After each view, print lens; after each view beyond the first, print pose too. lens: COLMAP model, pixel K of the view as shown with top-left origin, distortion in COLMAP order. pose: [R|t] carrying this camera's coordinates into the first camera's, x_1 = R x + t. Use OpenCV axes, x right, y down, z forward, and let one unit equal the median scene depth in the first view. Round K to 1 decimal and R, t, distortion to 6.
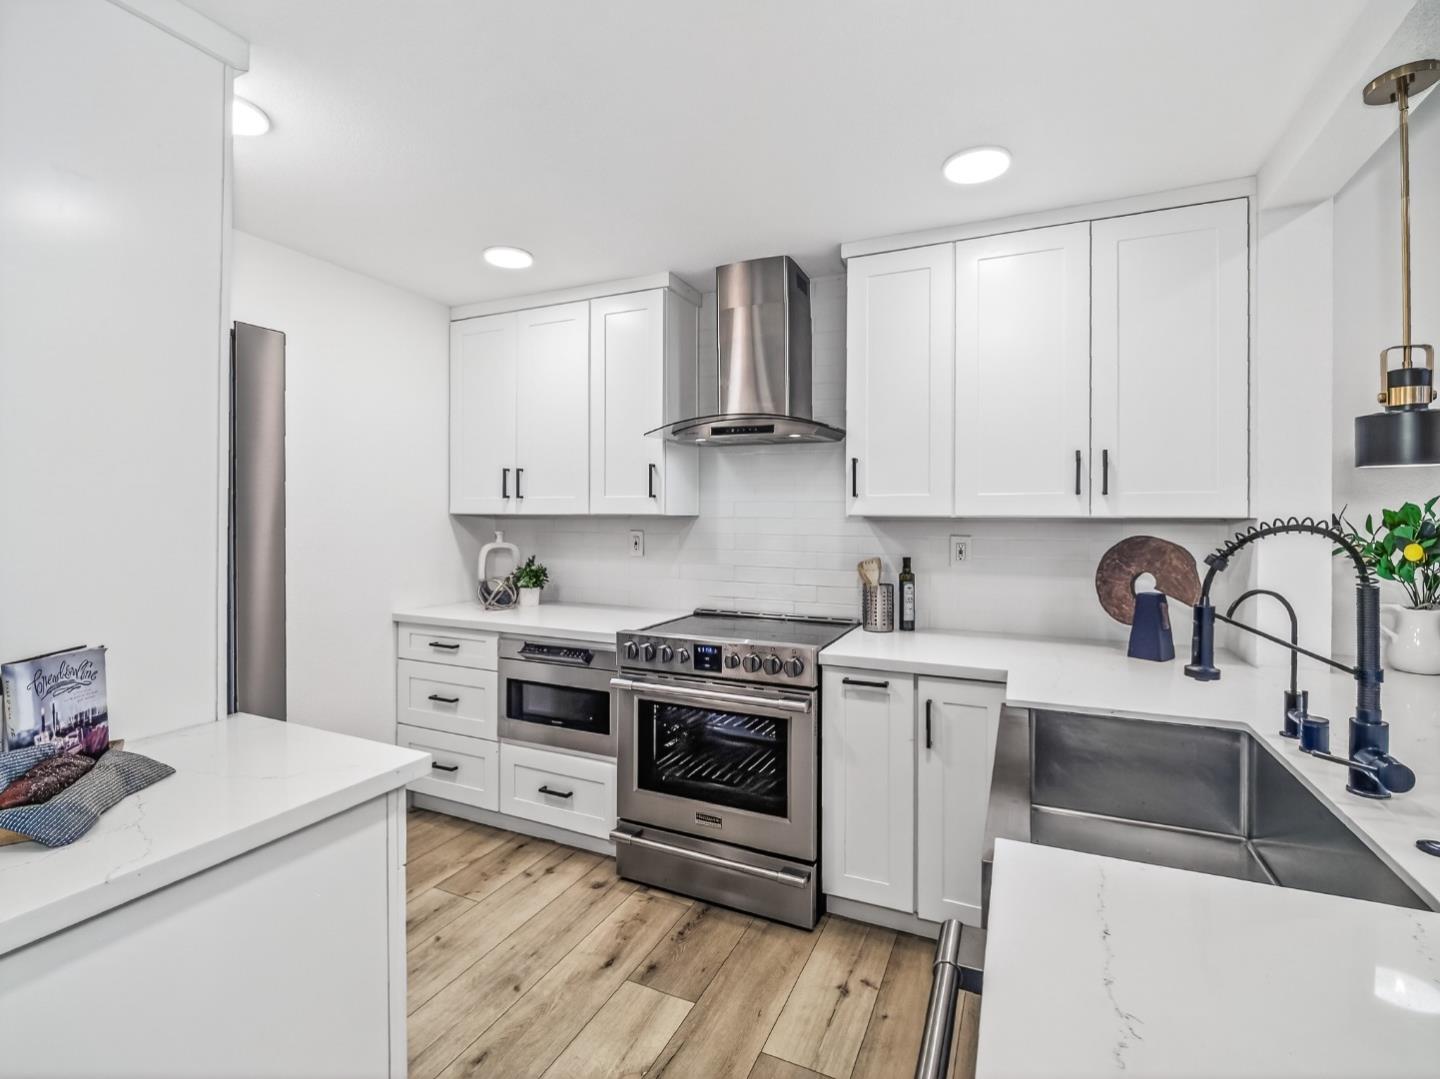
lens RADIAL K [[646.9, 0, 720.9], [0, 646.9, 503.5], [0, 0, 1]] dist [-0.002284, -0.000038]
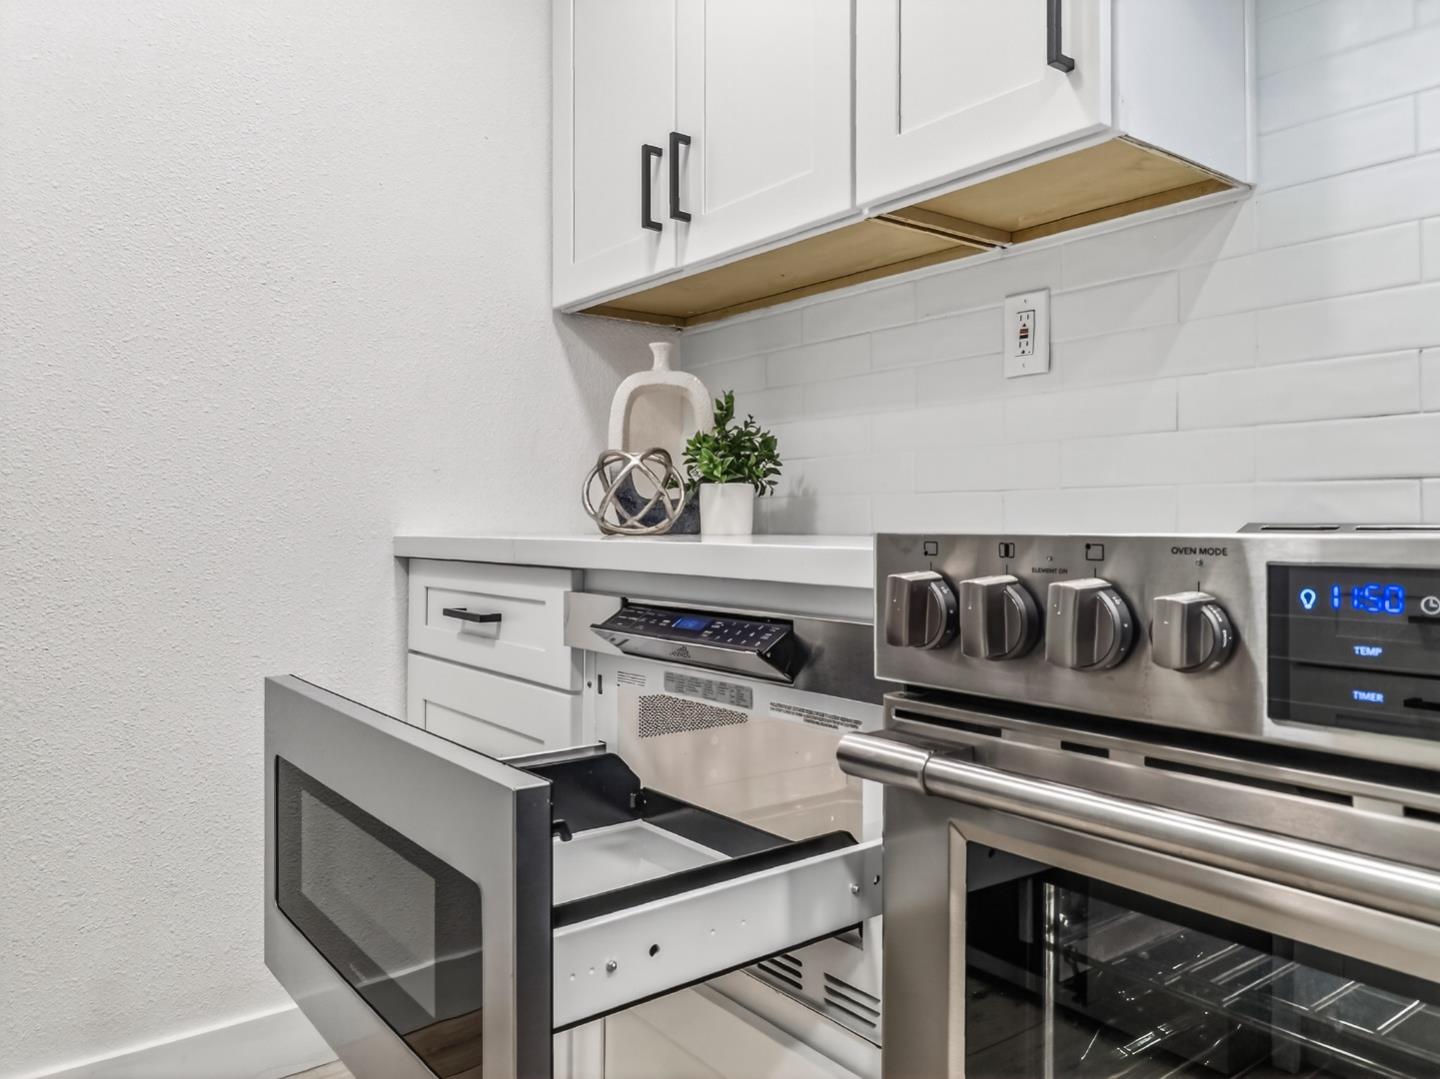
lens RADIAL K [[1037.7, 0, 717.5], [0, 1037.7, 508.8], [0, 0, 1]] dist [0.000887, 0.001777]
pose [[0.885161, -0.004500, -0.465264, -0.040023], [0.007368, 0.999963, 0.004347, 0.185802], [0.465227, -0.007276, 0.885161, 0.643418]]
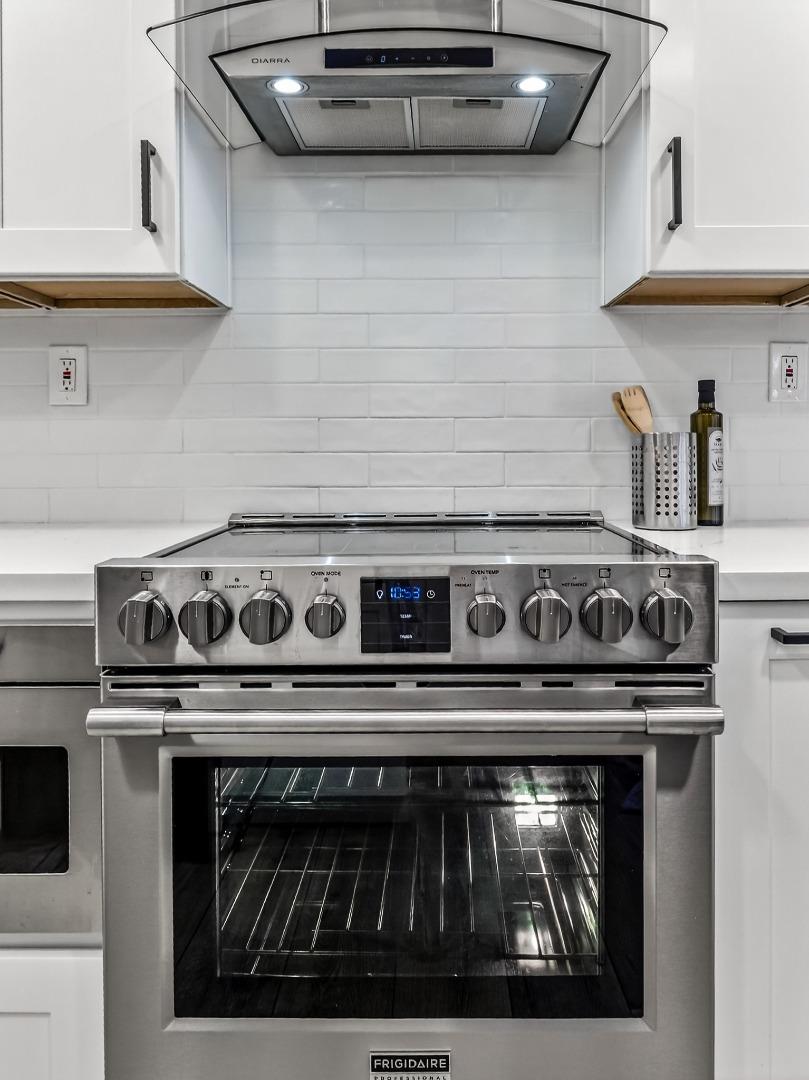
lens RADIAL K [[800.6, 0, 424.1], [0, 800.6, 442.5], [0, 0, 1]] dist [-0.003603, -0.002603]
pose [[0.911789, -0.007151, 0.410597, -0.174608], [-0.000597, 0.999824, 0.018739, 0.125576], [-0.410658, -0.017331, 0.911625, 0.551782]]
